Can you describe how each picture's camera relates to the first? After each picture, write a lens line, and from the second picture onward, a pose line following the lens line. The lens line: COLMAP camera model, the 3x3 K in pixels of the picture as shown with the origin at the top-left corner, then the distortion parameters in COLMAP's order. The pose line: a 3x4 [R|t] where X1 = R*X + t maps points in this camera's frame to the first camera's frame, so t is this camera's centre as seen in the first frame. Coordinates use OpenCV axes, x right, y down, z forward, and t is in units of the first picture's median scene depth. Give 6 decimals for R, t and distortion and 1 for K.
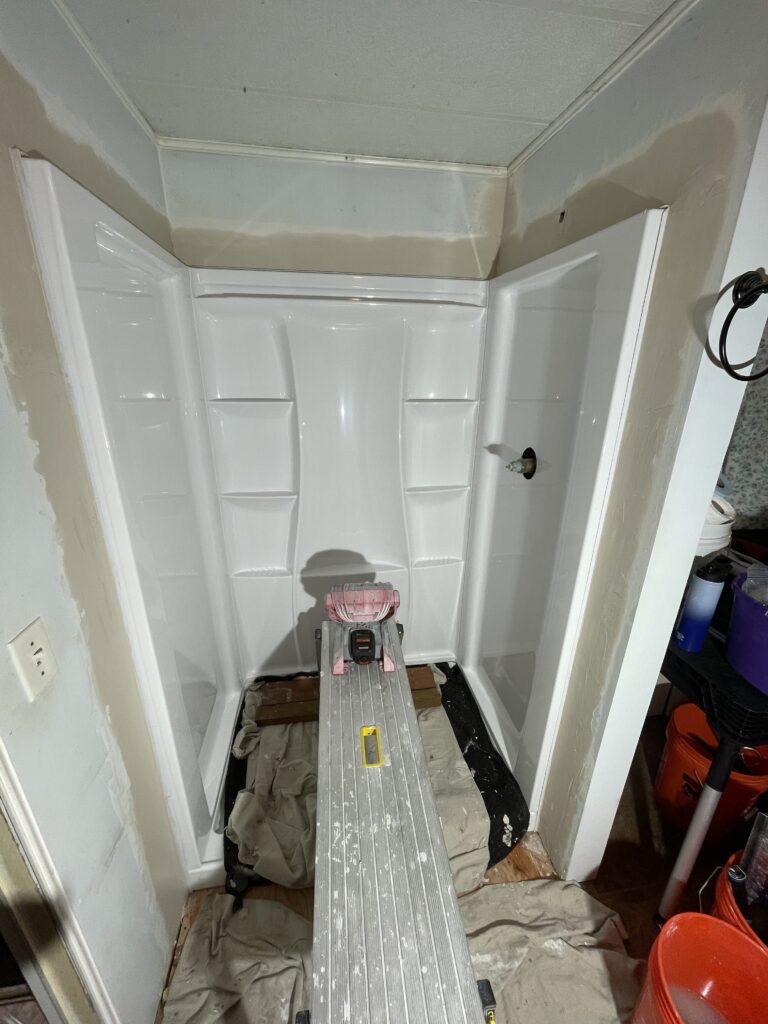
lens RADIAL K [[408.6, 0, 388.0], [0, 408.6, 510.4], [0, 0, 1]] dist [-0.000017, -0.004668]
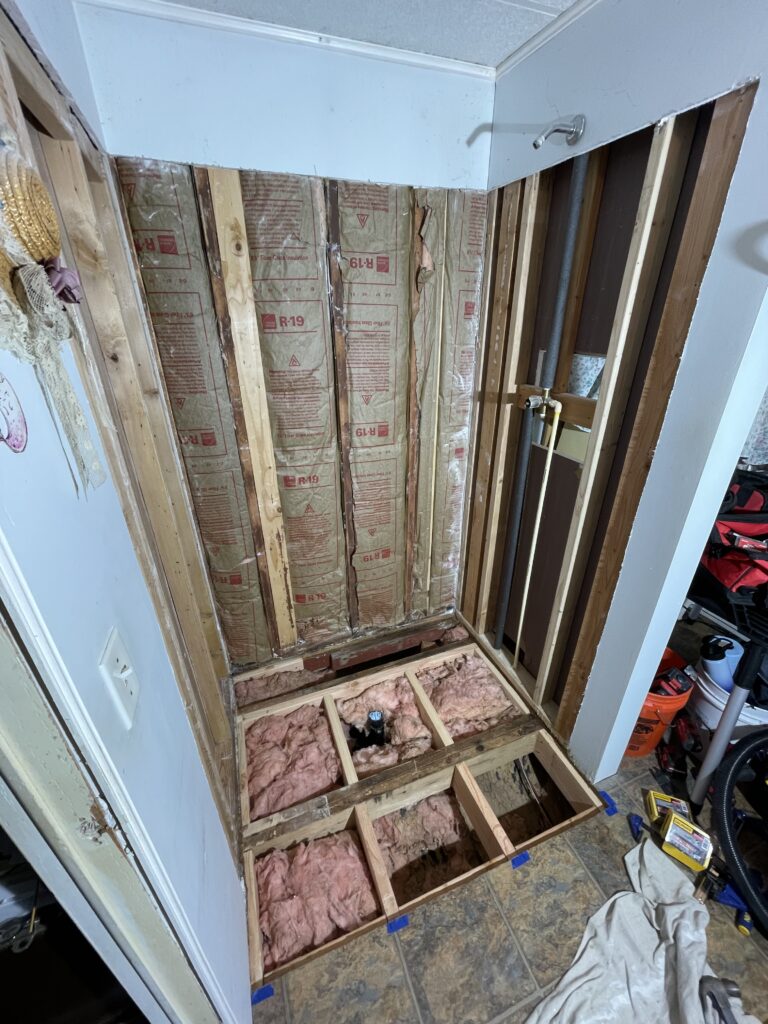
lens RADIAL K [[407.2, 0, 384.0], [0, 407.2, 512.0], [0, 0, 1]] dist [-0.000354, -0.005341]
pose [[0.979221, -0.106645, 0.172492, -0.259586], [0.087323, 0.989405, 0.115987, 0.001521], [-0.183034, -0.098515, 0.978158, 0.098066]]
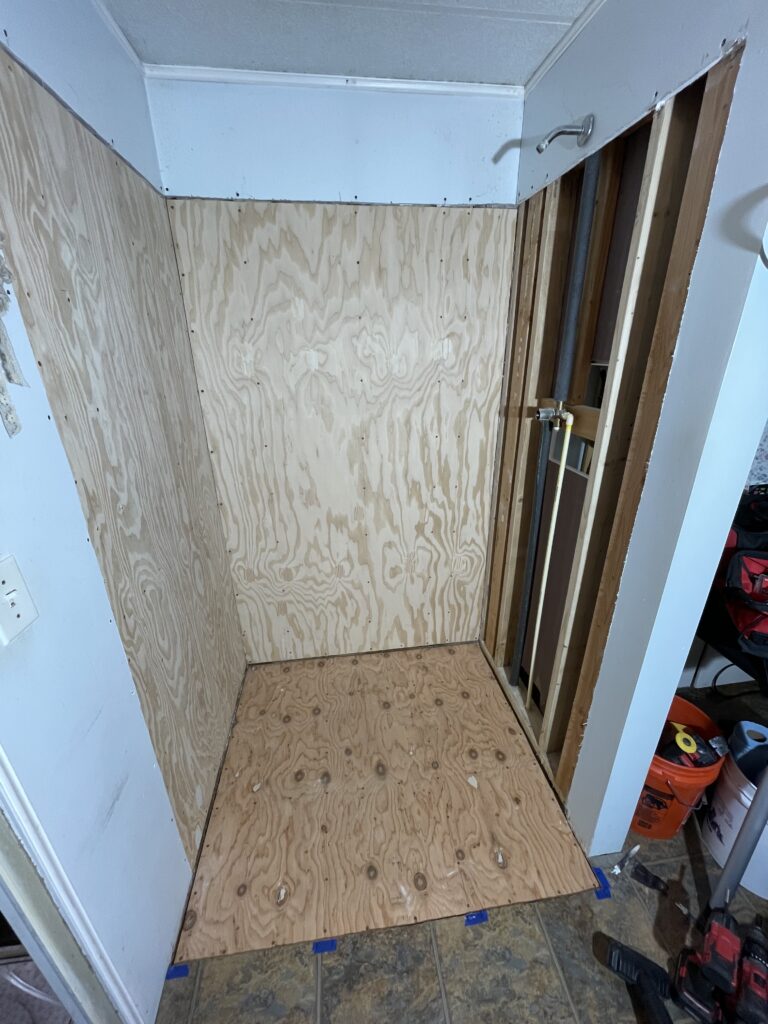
lens RADIAL K [[407.2, 0, 384.0], [0, 407.2, 512.0], [0, 0, 1]] dist [-0.000354, -0.005341]
pose [[0.999202, -0.010709, -0.038470, 0.006191], [0.012077, 0.999297, 0.035489, 0.082836], [0.038063, -0.035925, 0.998629, 0.074611]]
